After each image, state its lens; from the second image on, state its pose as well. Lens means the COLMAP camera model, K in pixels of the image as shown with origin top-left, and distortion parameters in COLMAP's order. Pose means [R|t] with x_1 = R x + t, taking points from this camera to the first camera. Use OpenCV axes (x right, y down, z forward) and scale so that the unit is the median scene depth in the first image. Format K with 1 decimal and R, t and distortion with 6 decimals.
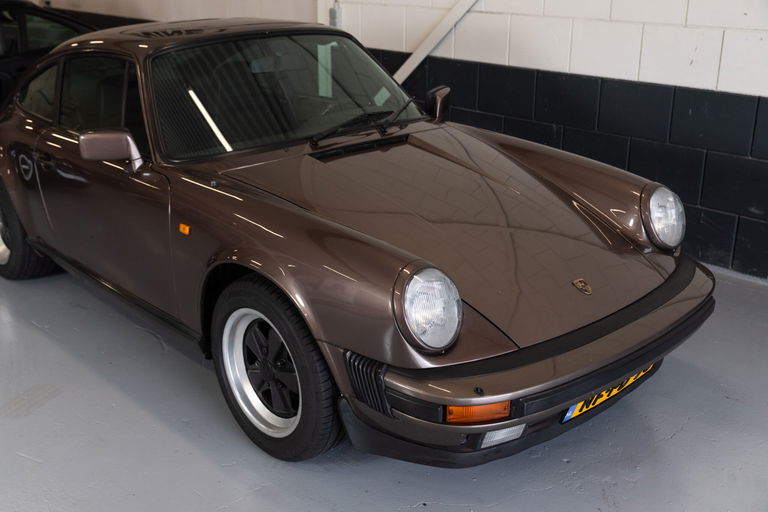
lens RADIAL K [[912.7, 0, 389.0], [0, 912.7, 253.0], [0, 0, 1]] dist [0.000073, 0.000000]
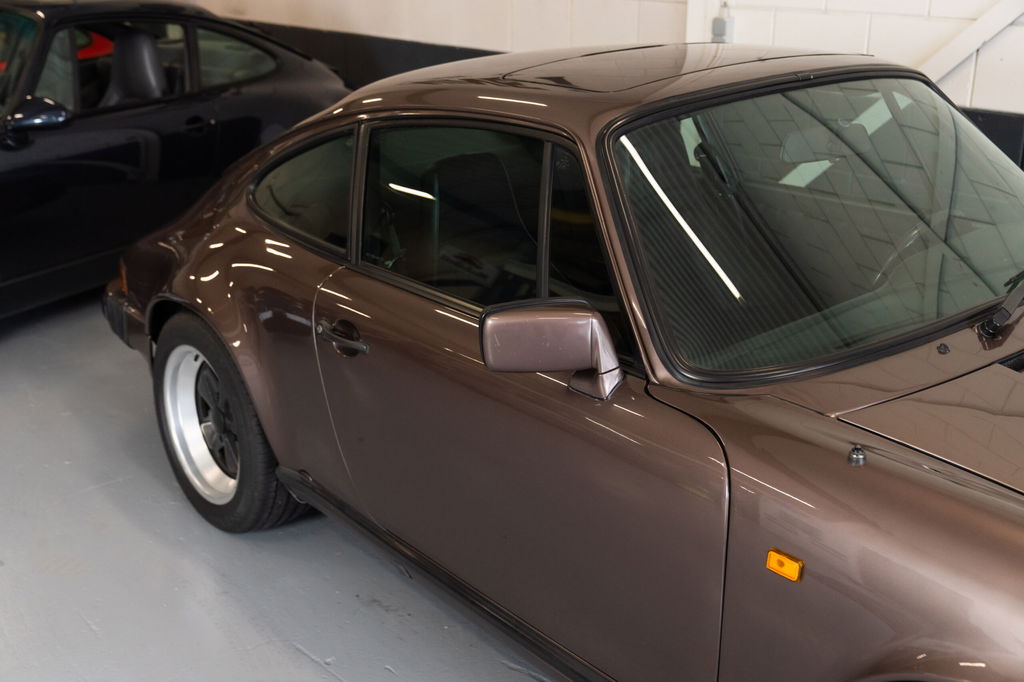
lens RADIAL K [[1194.7, 0, 509.3], [0, 1194.7, 339.5], [0, 0, 1]] dist [-0.019844, 0.000000]
pose [[0.999124, 0.007814, -0.041107, -0.259772], [-0.007467, 0.999935, 0.008601, -0.105408], [0.041171, -0.008287, 0.999118, 0.361527]]
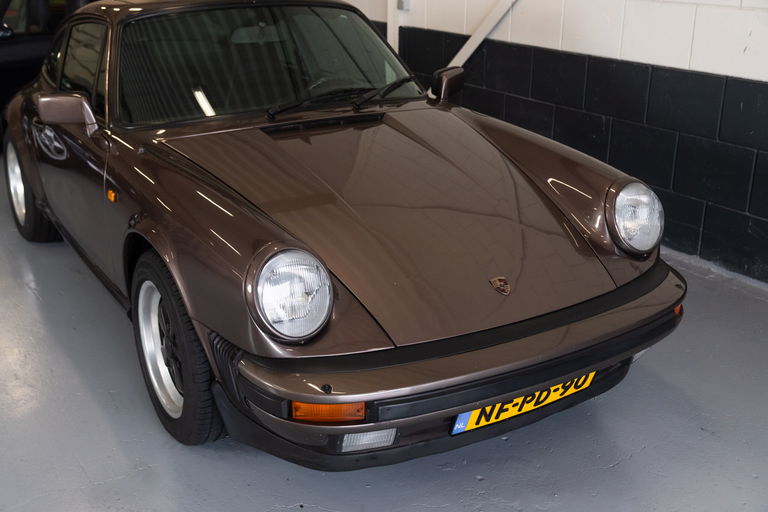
lens RADIAL K [[912.7, 0, 387.2], [0, 912.7, 255.9], [0, 0, 1]] dist [0.000073, 0.000000]
pose [[0.978945, 0.072126, -0.190956, 0.203574], [-0.070593, 0.997395, 0.014828, 0.001856], [0.191528, -0.001035, 0.981487, 0.078439]]
